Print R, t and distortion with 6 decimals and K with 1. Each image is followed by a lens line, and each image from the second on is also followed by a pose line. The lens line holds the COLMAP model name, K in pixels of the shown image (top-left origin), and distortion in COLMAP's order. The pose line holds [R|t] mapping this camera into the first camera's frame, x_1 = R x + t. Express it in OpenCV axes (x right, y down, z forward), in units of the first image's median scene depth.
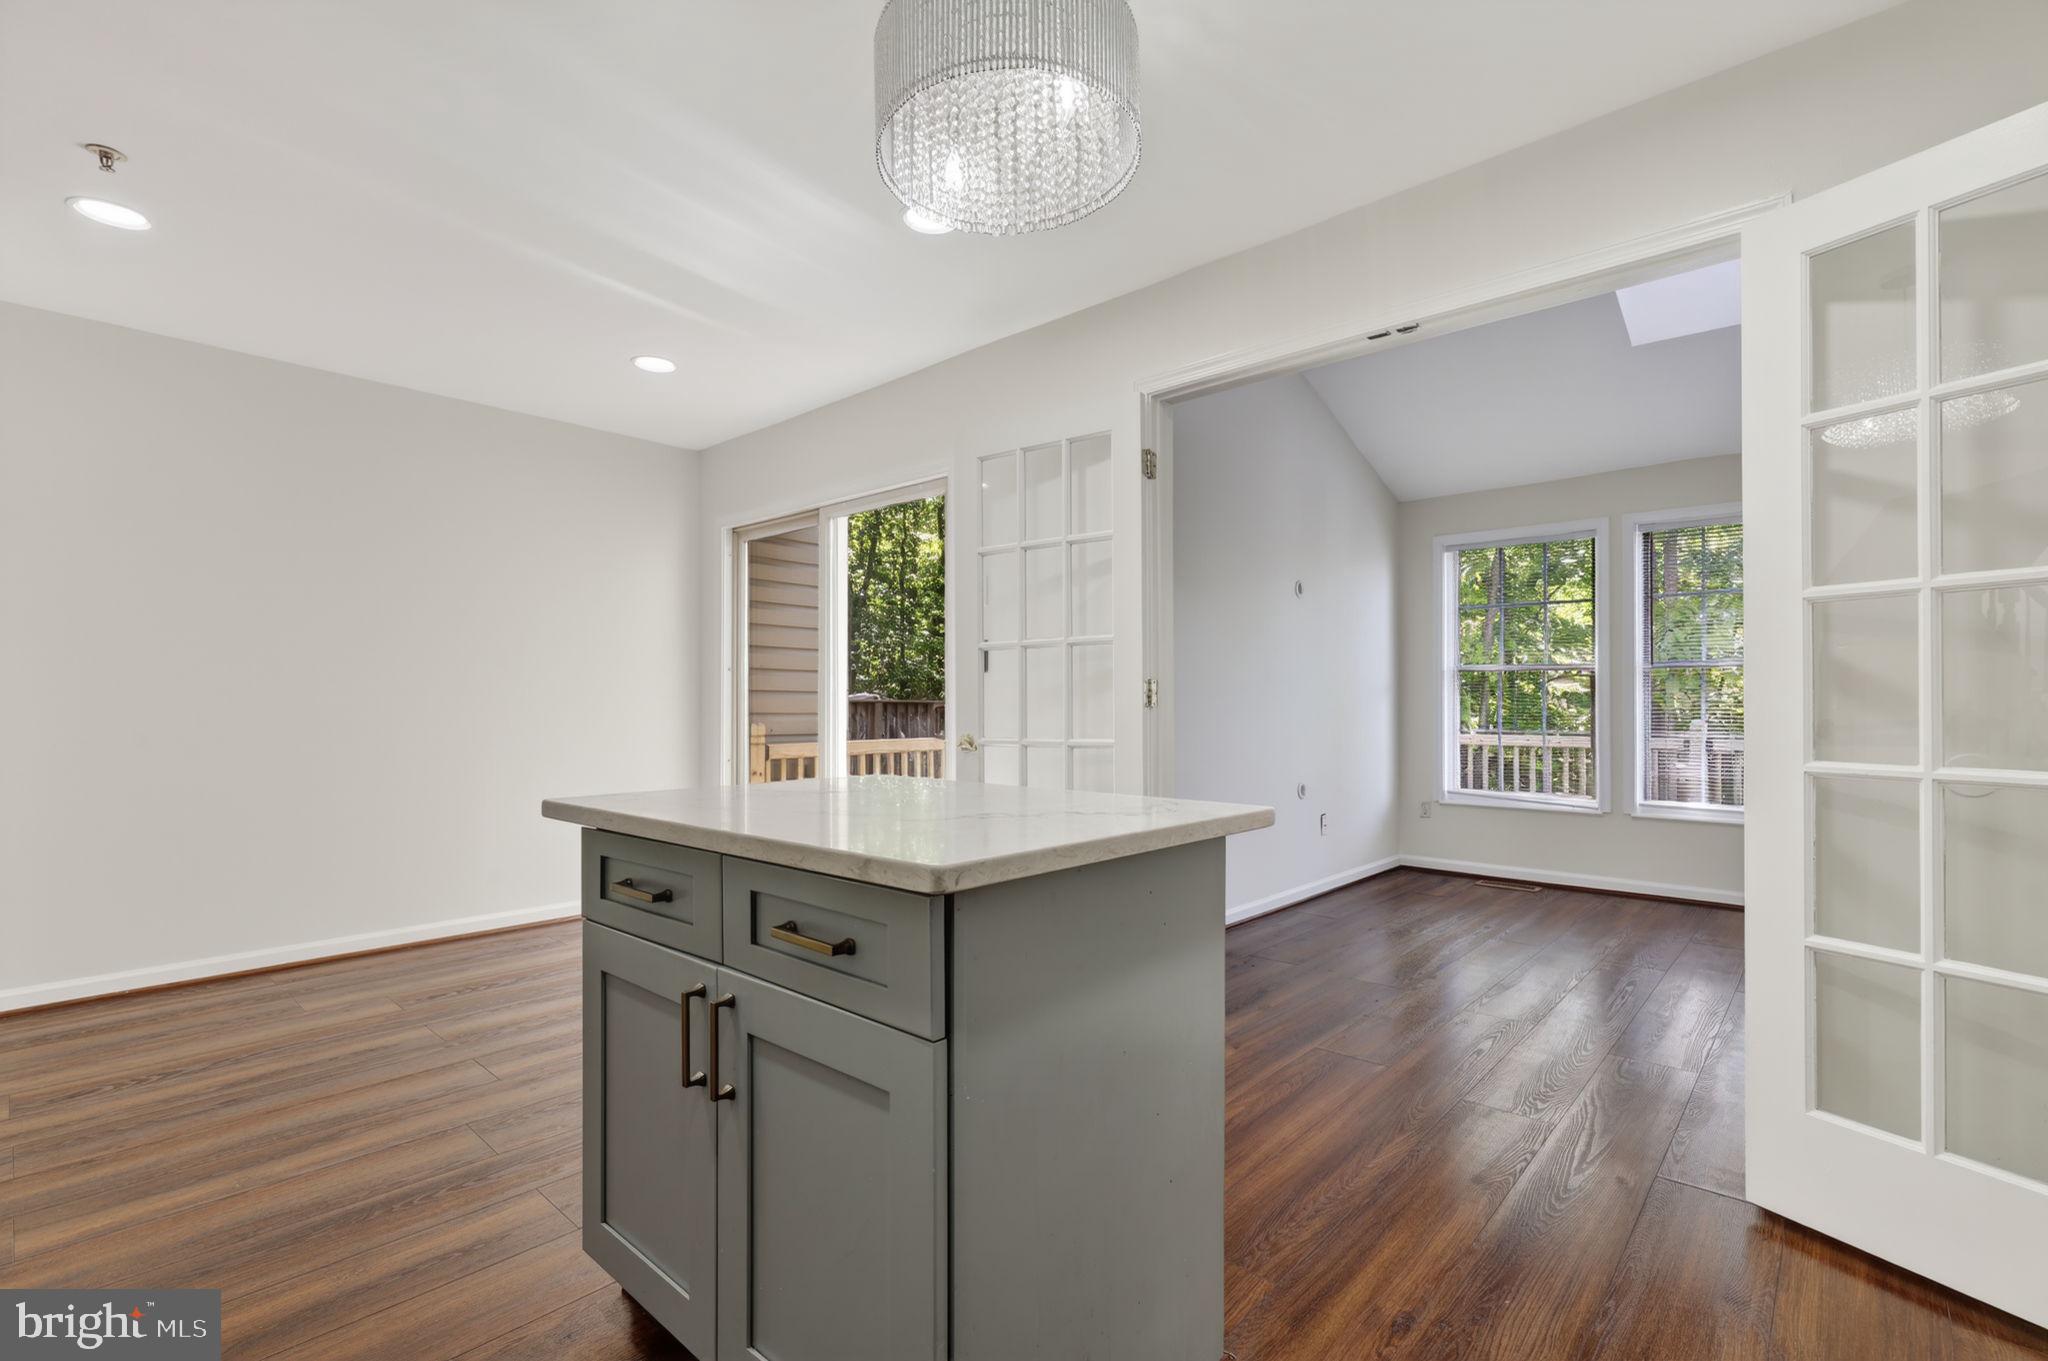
lens RADIAL K [[928.1, 0, 1033.3], [0, 928.1, 680.0], [0, 0, 1]] dist [0.005749, -0.001866]
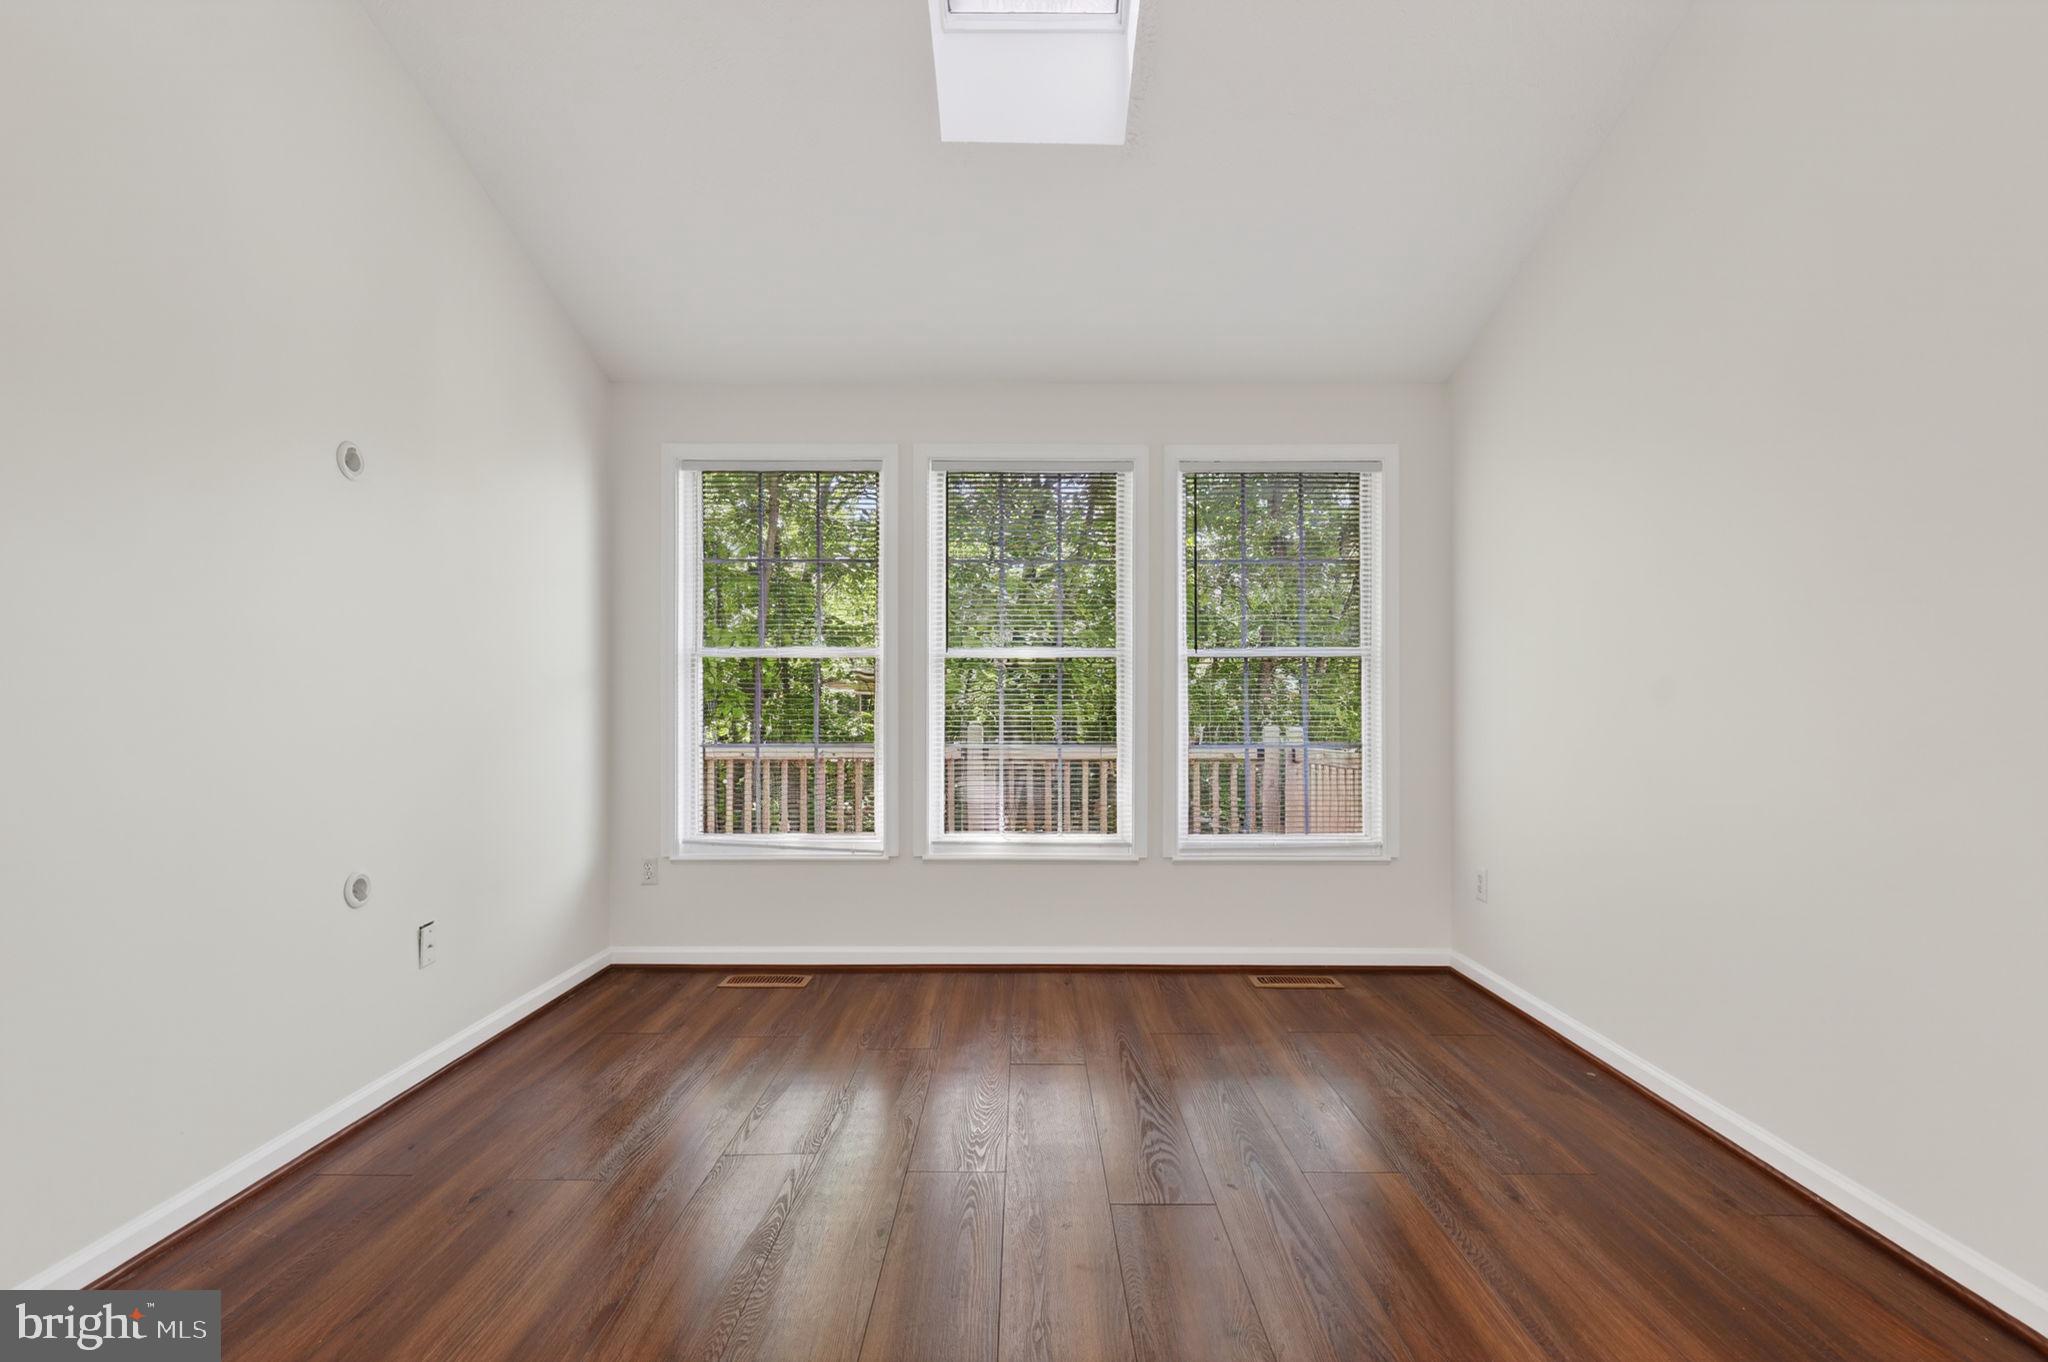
lens RADIAL K [[1039.0, 0, 1029.0], [0, 1039.0, 683.6], [0, 0, 1]] dist [0.003998, -0.000301]
pose [[0.763270, 0.001838, 0.646077, 0.164495], [-0.002053, 0.999998, -0.000419, 0.011149], [-0.646077, -0.001006, 0.763272, 0.297753]]
